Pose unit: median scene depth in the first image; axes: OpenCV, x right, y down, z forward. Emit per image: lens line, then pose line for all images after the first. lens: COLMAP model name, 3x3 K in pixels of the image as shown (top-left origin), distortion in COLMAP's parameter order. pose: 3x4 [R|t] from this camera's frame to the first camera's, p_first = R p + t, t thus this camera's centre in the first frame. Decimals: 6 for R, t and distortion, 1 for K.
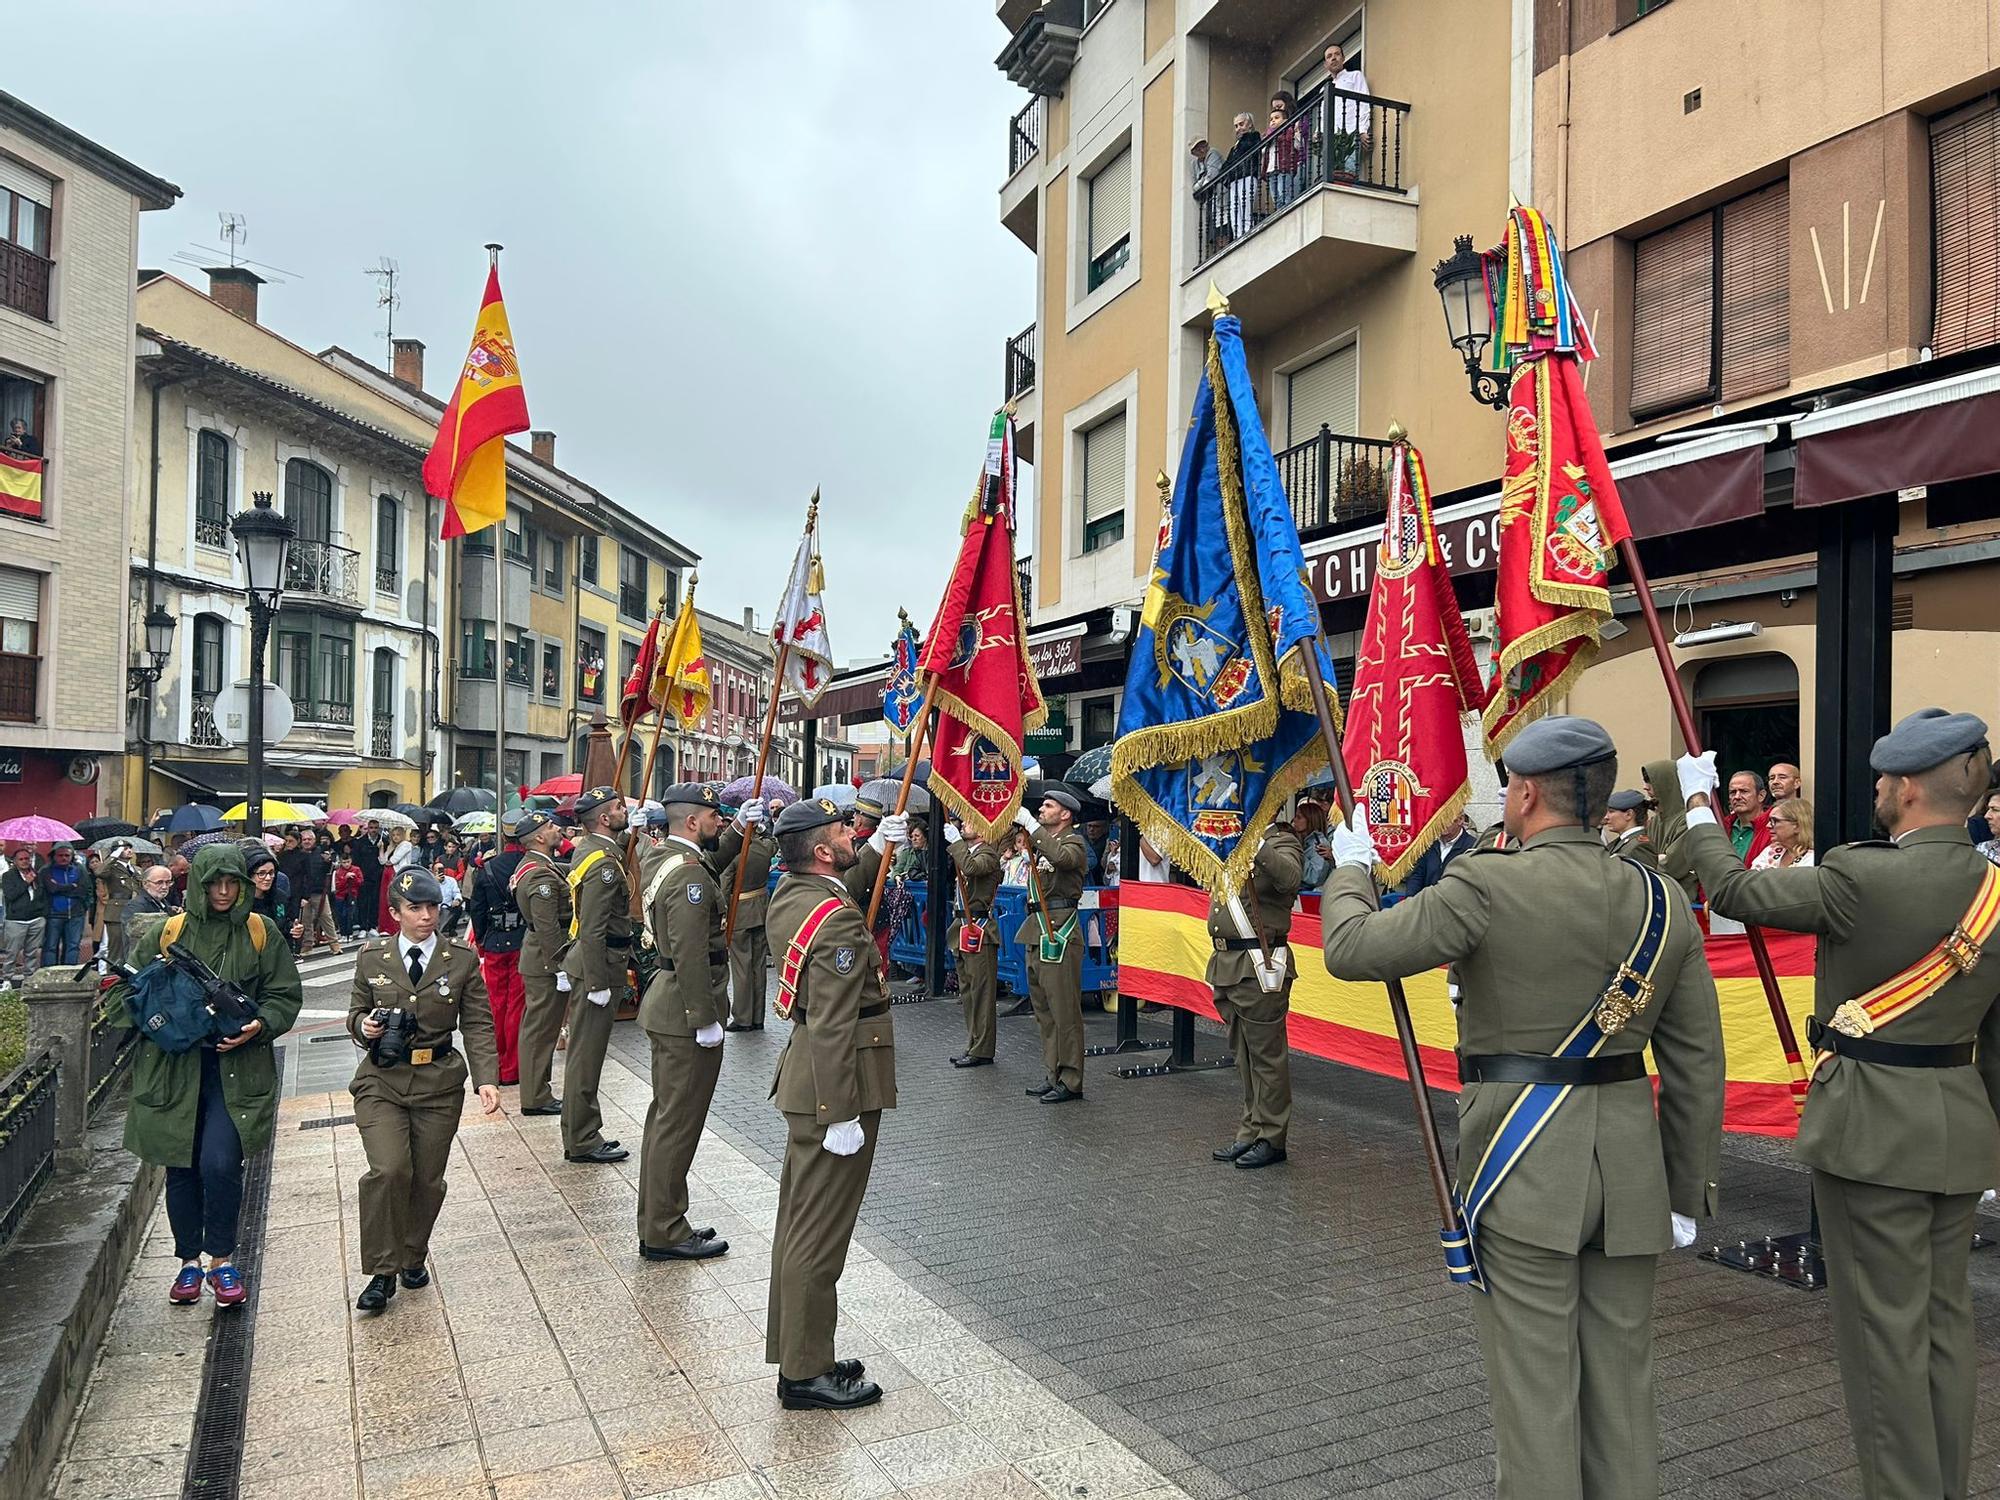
lens RADIAL K [[1512.0, 0, 1005.9], [0, 1512.0, 756.2], [0, 0, 1]] dist [0.054612, -0.056823]
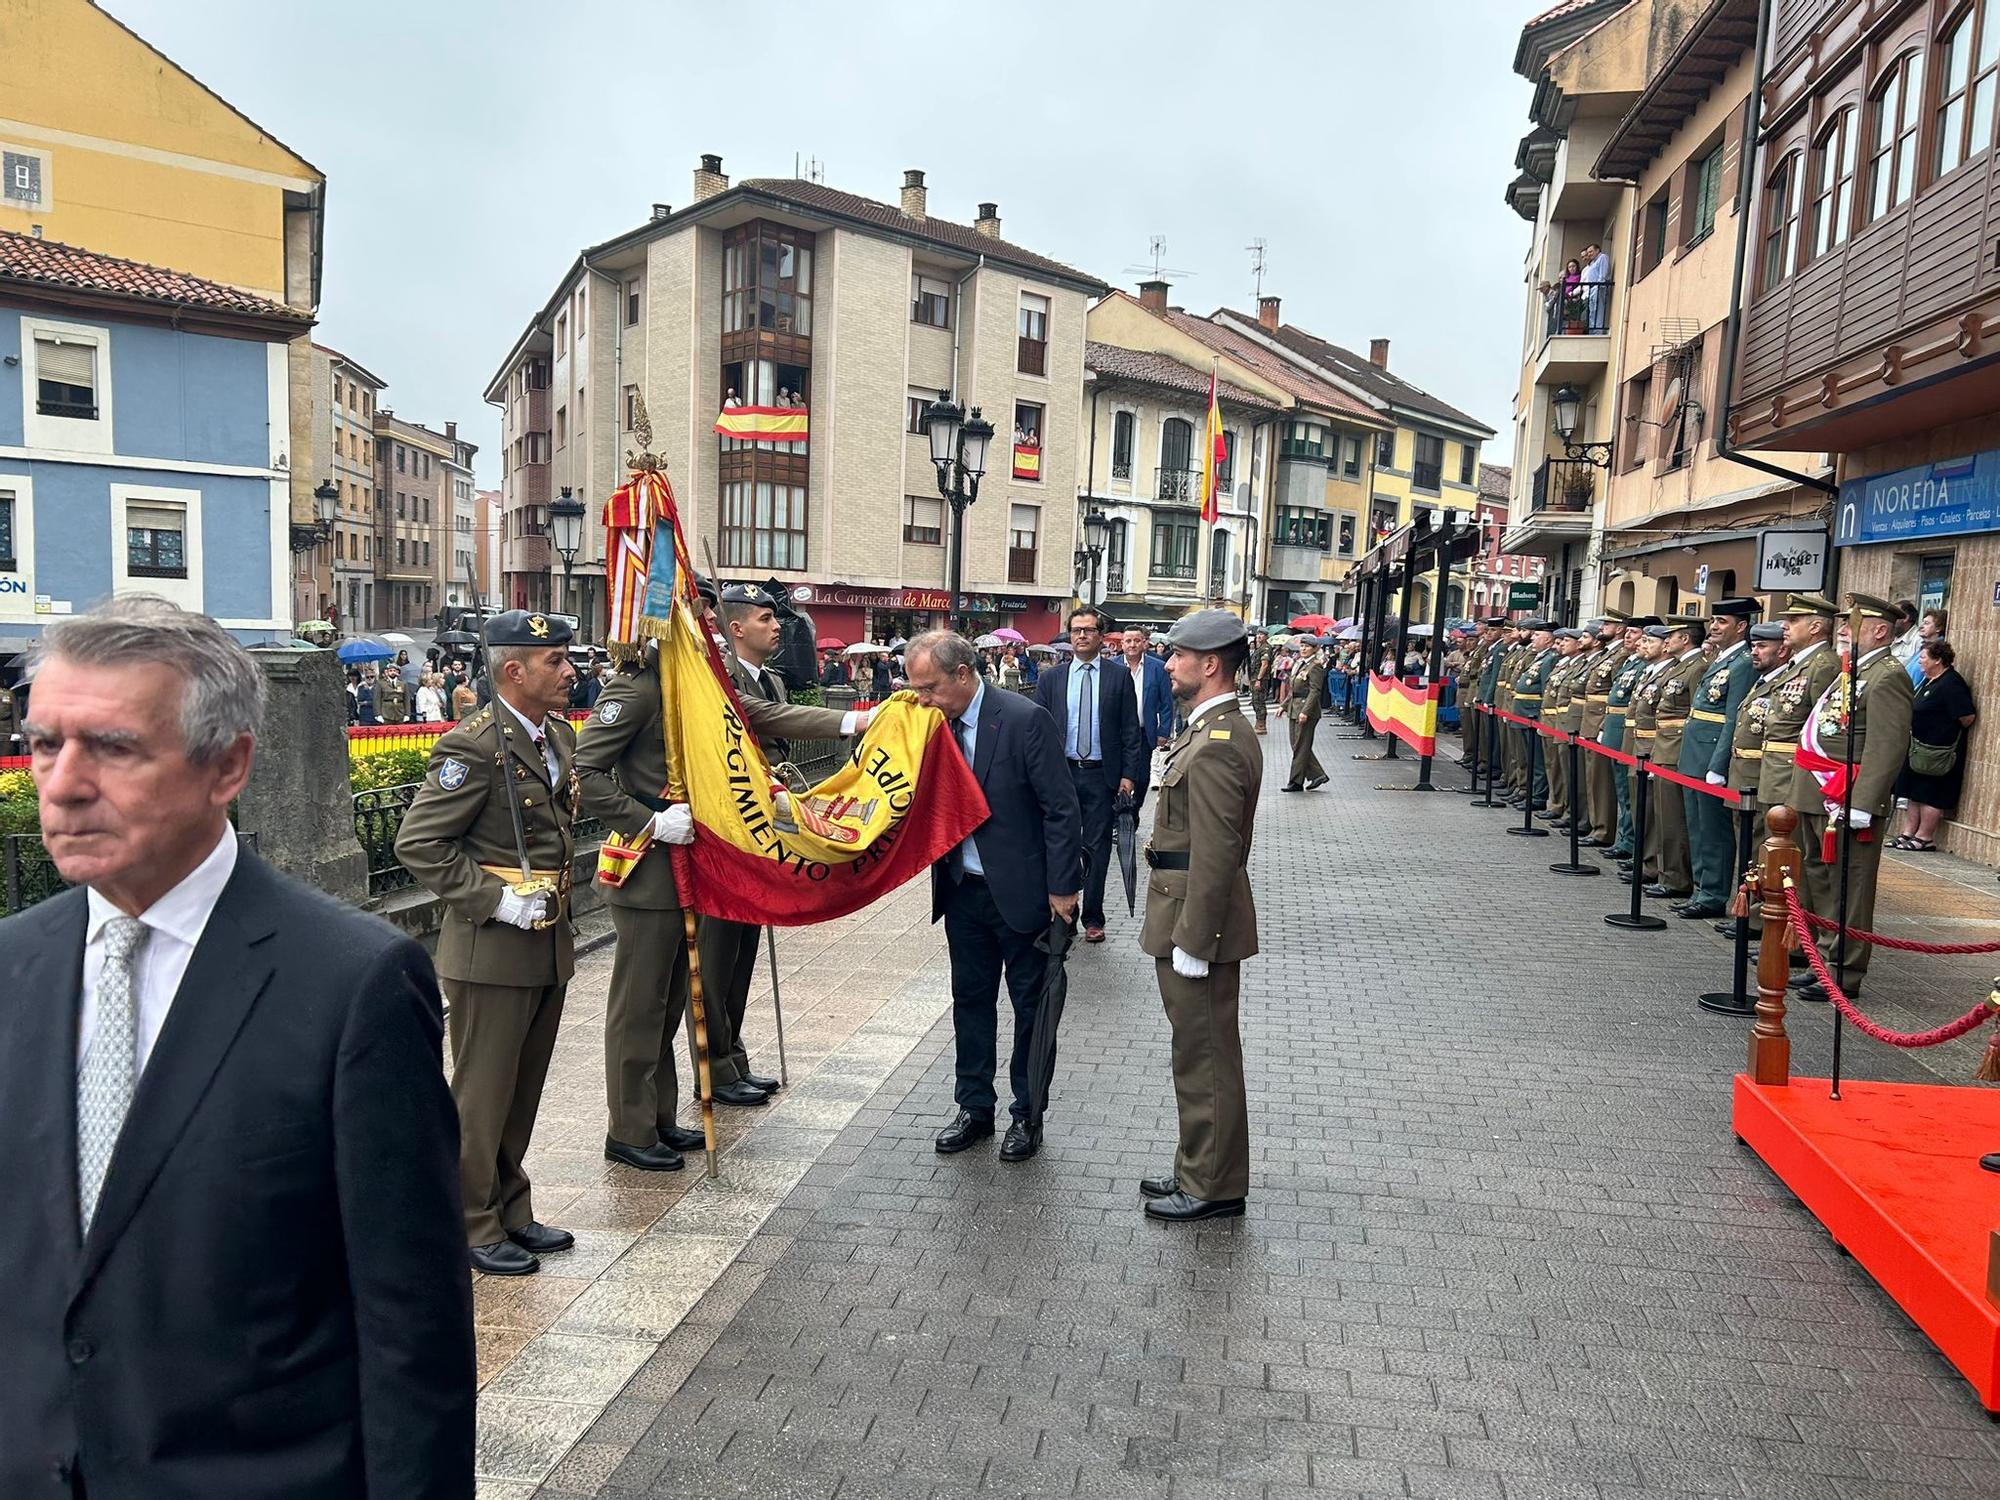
lens RADIAL K [[1496.6, 0, 985.7], [0, 1496.6, 770.7], [0, 0, 1]] dist [0.057413, -0.063905]
pose [[0.815011, 0.084369, -0.573270, 0.810792], [-0.011066, 0.991429, 0.130177, -0.055700], [0.579339, -0.099752, 0.808959, -1.141840]]
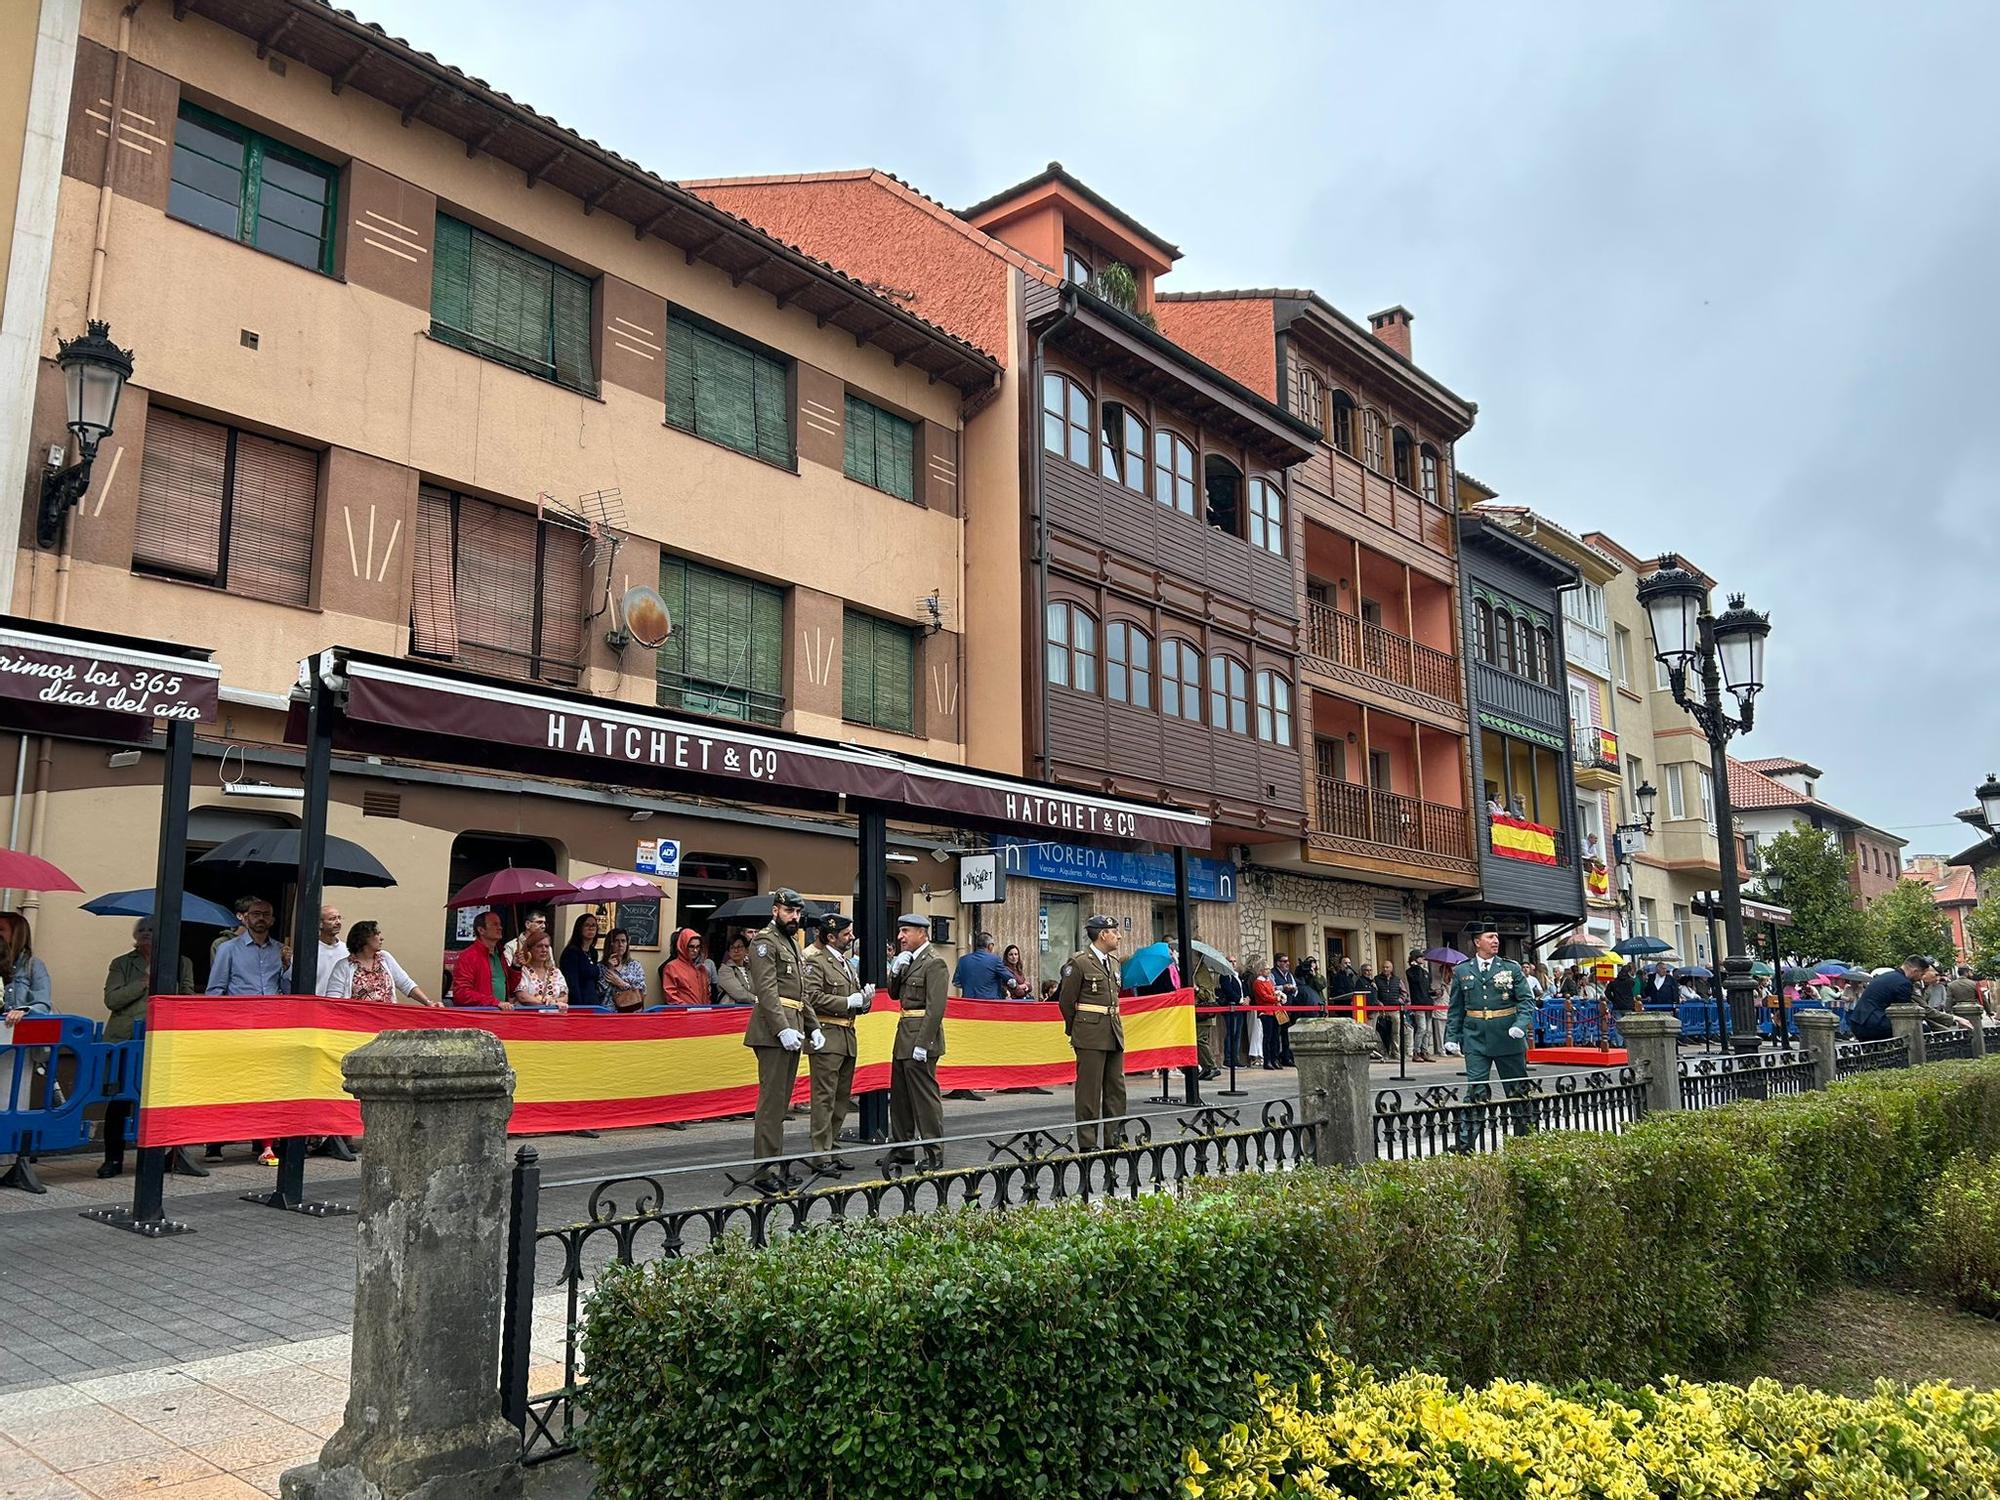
lens RADIAL K [[1493.6, 0, 978.0], [0, 1493.6, 774.5], [0, 0, 1]] dist [0.059346, -0.063244]
pose [[-0.405096, 0.145637, 0.902600, -0.656642], [-0.028125, 0.984779, -0.171519, 0.074357], [-0.913842, -0.094867, -0.394834, 0.761780]]
